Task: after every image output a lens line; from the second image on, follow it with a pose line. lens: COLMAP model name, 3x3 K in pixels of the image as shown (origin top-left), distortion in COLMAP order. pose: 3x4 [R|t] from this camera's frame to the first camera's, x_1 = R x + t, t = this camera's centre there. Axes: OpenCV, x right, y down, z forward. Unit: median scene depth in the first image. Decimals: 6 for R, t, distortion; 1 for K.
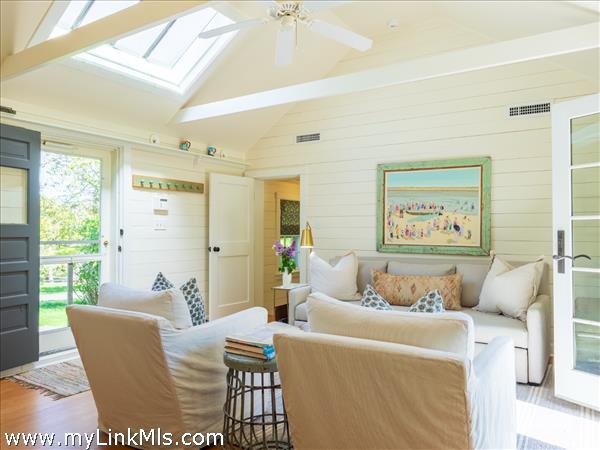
lens RADIAL K [[448.2, 0, 299.6], [0, 448.2, 224.7], [0, 0, 1]] dist [-0.007121, -0.004407]
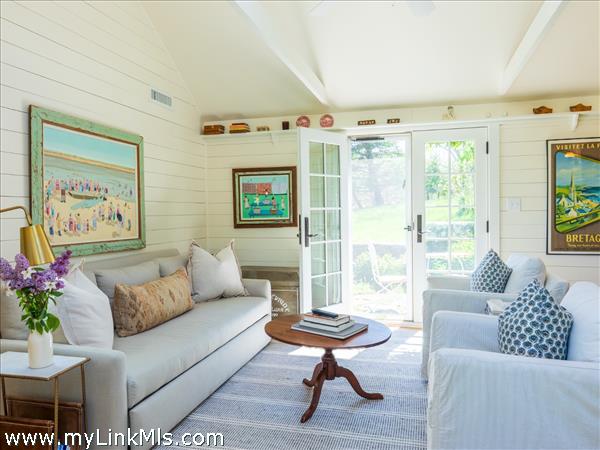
lens RADIAL K [[448.2, 0, 299.7], [0, 448.2, 223.4], [0, 0, 1]] dist [-0.007121, -0.004407]
pose [[-0.288971, -0.023107, 0.957059, -0.489973], [-0.001871, 0.999720, 0.023572, -0.001286], [-0.957336, 0.005021, -0.288933, 0.901072]]
